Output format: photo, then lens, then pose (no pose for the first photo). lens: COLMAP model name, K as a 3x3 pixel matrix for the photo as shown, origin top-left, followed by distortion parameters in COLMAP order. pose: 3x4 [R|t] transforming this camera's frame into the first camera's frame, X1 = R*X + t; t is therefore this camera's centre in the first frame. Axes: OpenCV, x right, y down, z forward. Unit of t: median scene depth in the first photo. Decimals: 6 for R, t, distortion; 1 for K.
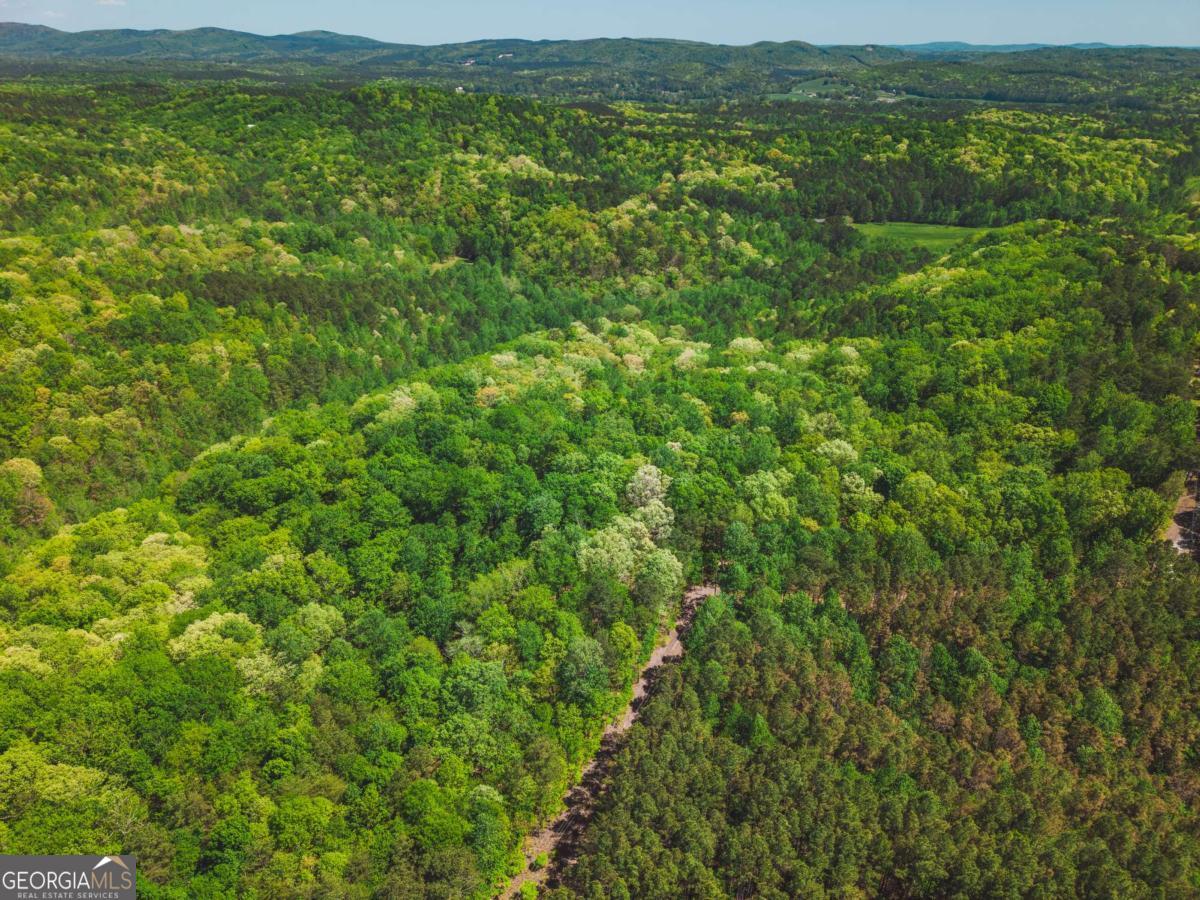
lens RADIAL K [[829.0, 0, 598.6], [0, 829.0, 446.0], [0, 0, 1]] dist [0.004764, -0.002956]
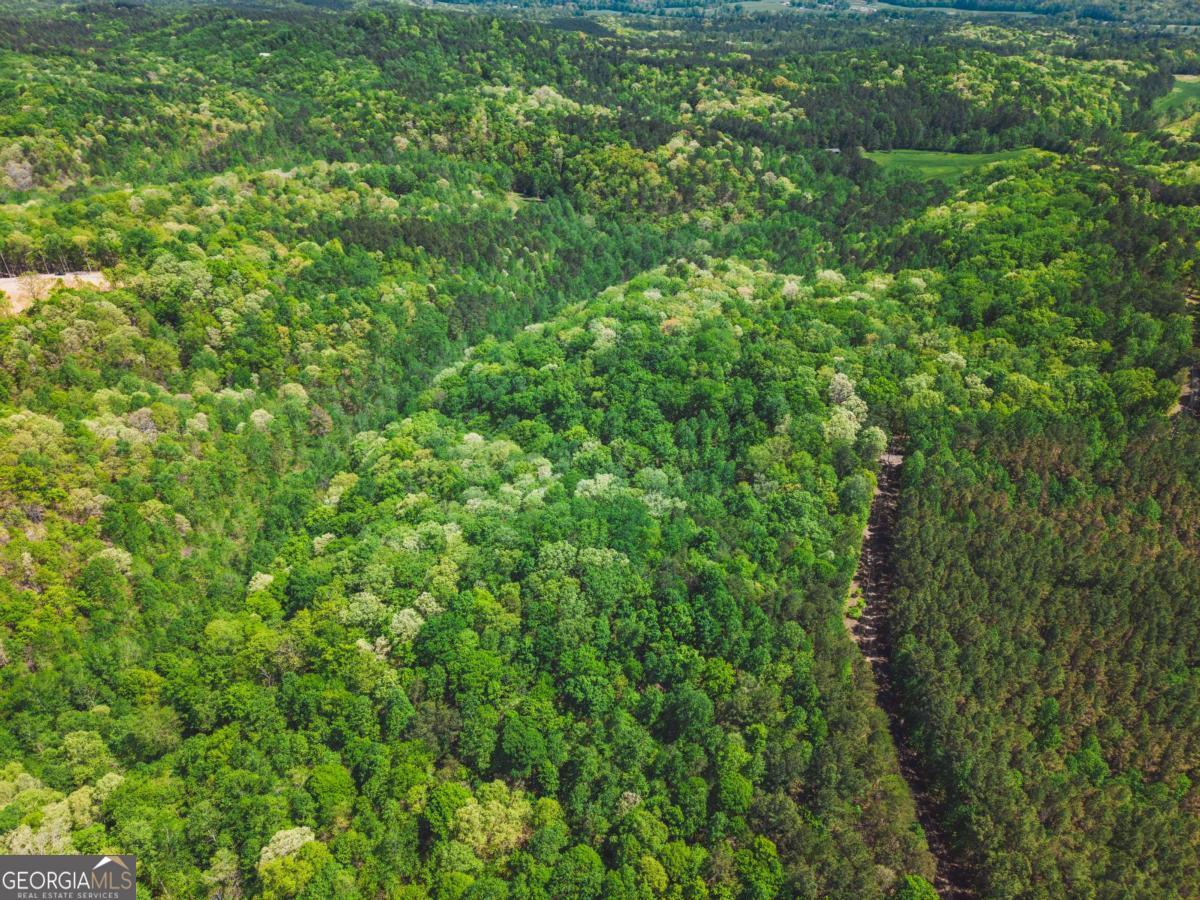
lens RADIAL K [[829.0, 0, 599.2], [0, 829.0, 450.5], [0, 0, 1]] dist [0.004764, -0.002956]
pose [[0.998211, -0.032468, 0.050203, -0.153762], [0.027016, 0.994032, 0.105689, -0.002628], [-0.053335, -0.104143, 0.993131, -0.157499]]
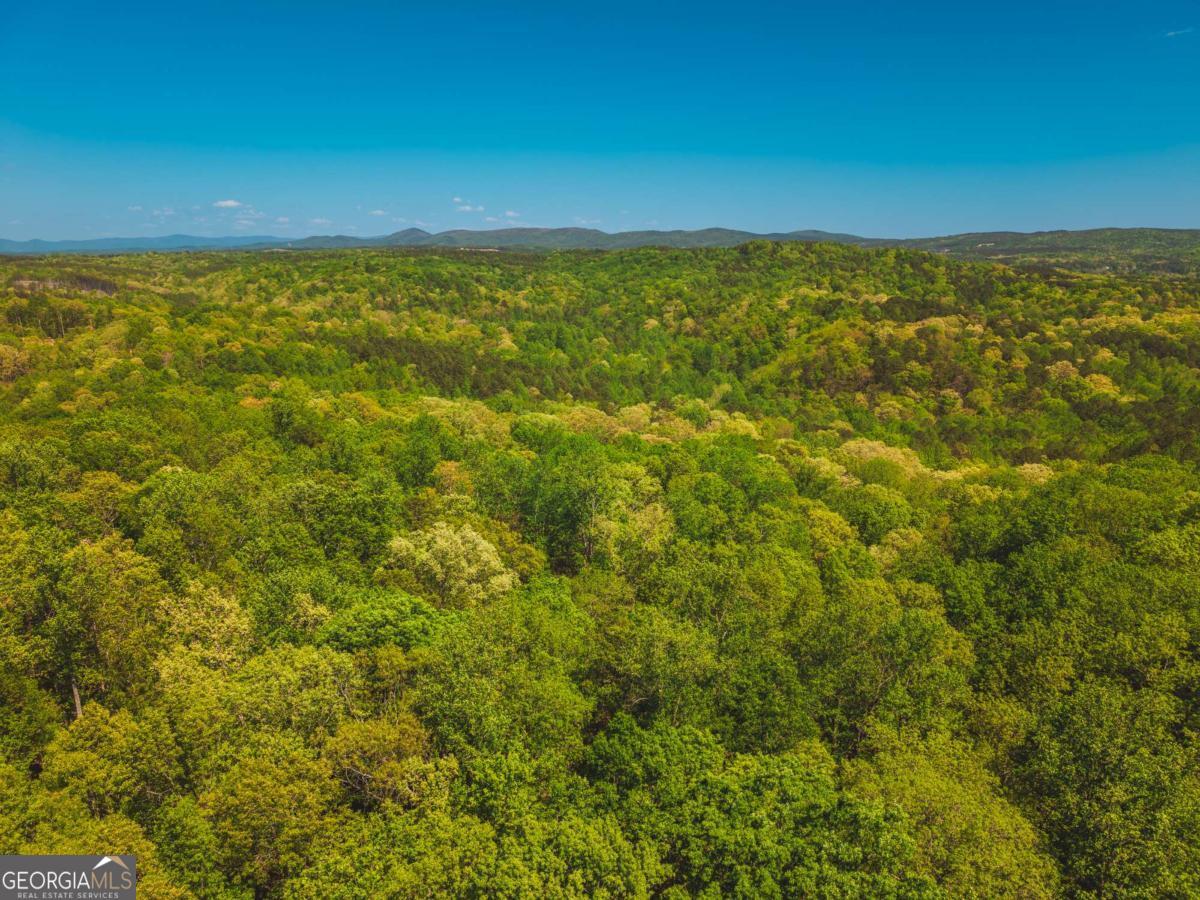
lens RADIAL K [[829.0, 0, 592.5], [0, 829.0, 450.5], [0, 0, 1]] dist [0.004764, -0.002956]
pose [[0.847738, 0.120908, -0.516451, 0.197342], [-0.227044, 0.962679, -0.147309, 0.001870], [0.479366, 0.242137, 0.843551, 0.283283]]
